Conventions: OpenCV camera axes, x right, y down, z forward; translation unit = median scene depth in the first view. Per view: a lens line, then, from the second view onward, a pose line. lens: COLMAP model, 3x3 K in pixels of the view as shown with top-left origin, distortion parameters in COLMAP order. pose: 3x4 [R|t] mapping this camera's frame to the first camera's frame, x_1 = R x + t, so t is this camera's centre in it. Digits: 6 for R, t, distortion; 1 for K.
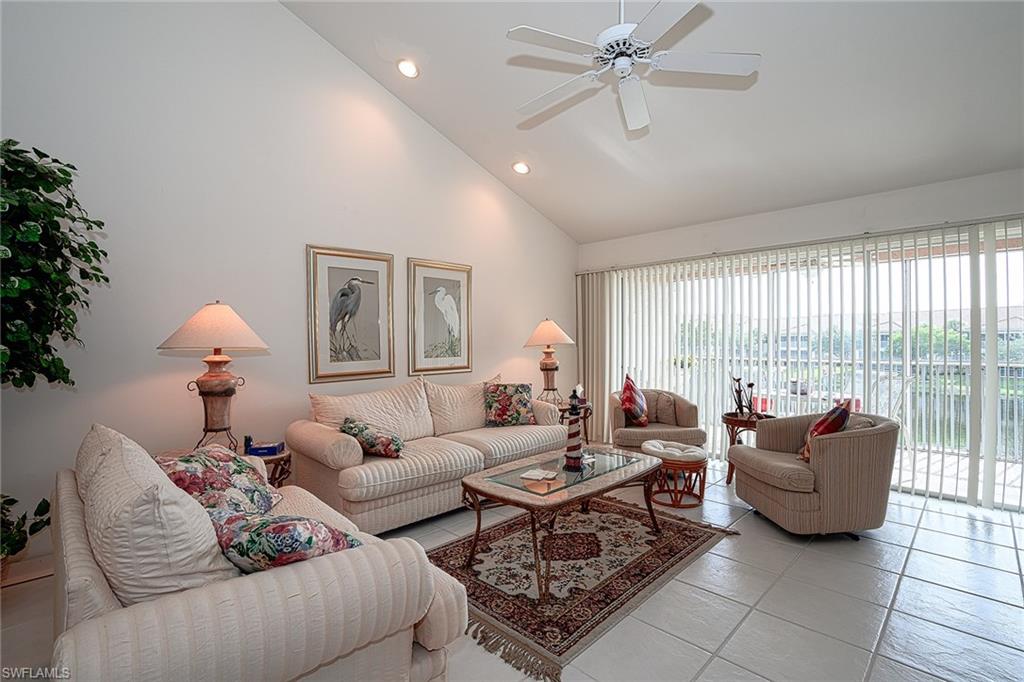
lens RADIAL K [[471.2, 0, 512.0], [0, 471.2, 341.0], [0, 0, 1]] dist [0.001183, 0.000394]
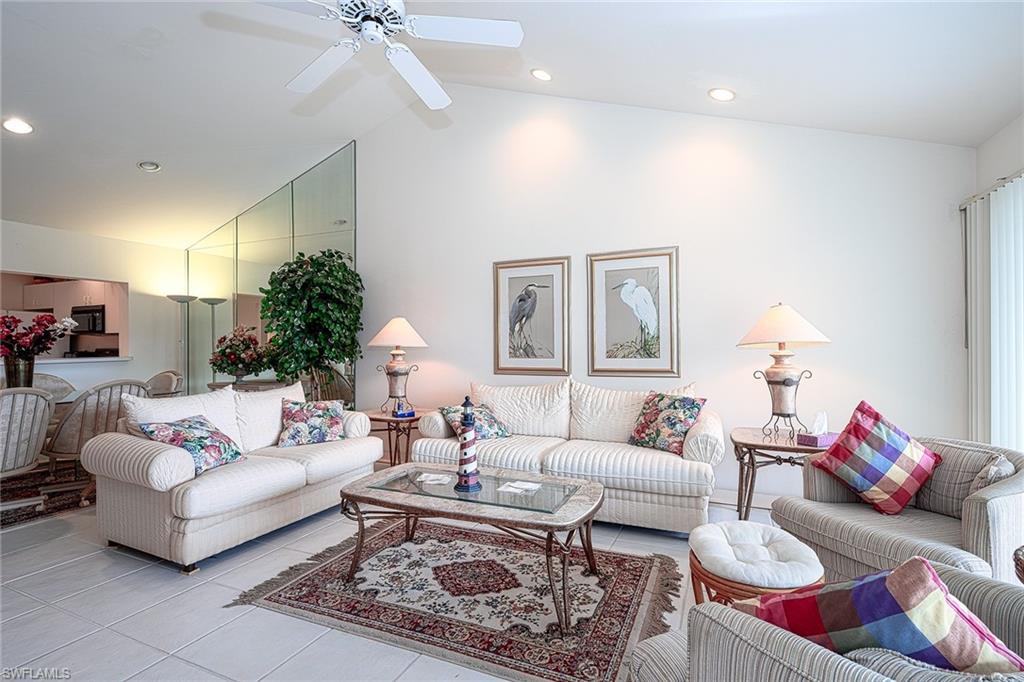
lens RADIAL K [[471.2, 0, 512.0], [0, 471.2, 341.0], [0, 0, 1]] dist [0.001183, 0.000394]
pose [[0.366868, 0.003945, -0.930265, 0.646922], [0.009286, 0.999926, 0.007903, -0.006540], [0.930227, -0.011538, 0.366804, 0.502675]]
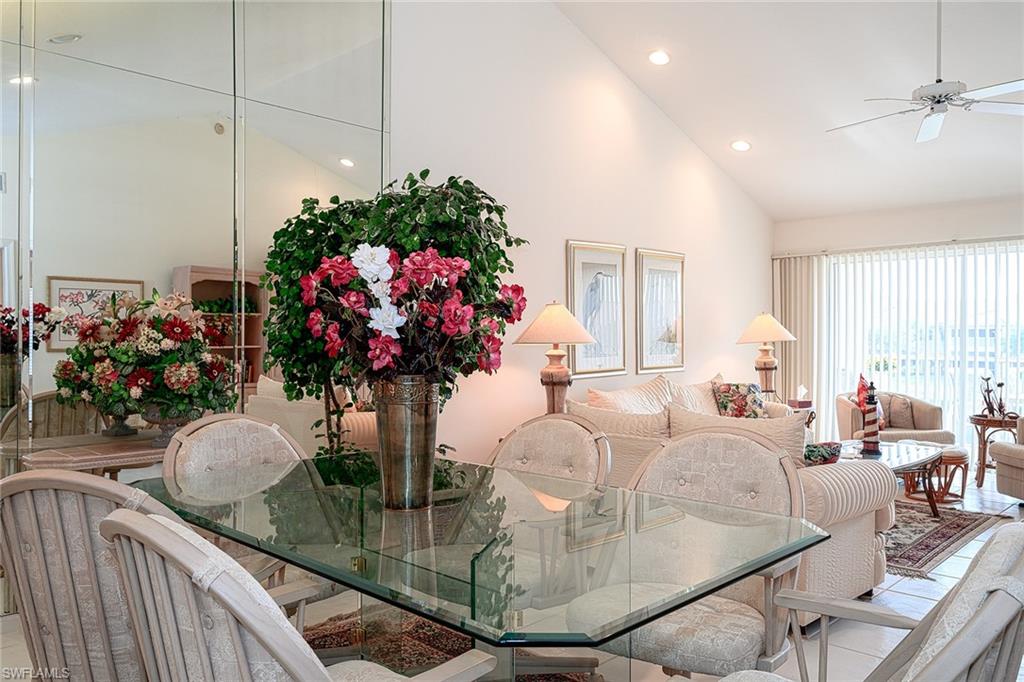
lens RADIAL K [[744.0, 0, 512.0], [0, 744.0, 341.0], [0, 0, 1]] dist [-0.017507, -0.003452]
pose [[0.999817, 0.000260, -0.019115, -0.448197], [-0.000178, 0.999991, 0.004269, 0.001546], [0.019116, -0.004265, 0.999808, -0.494813]]
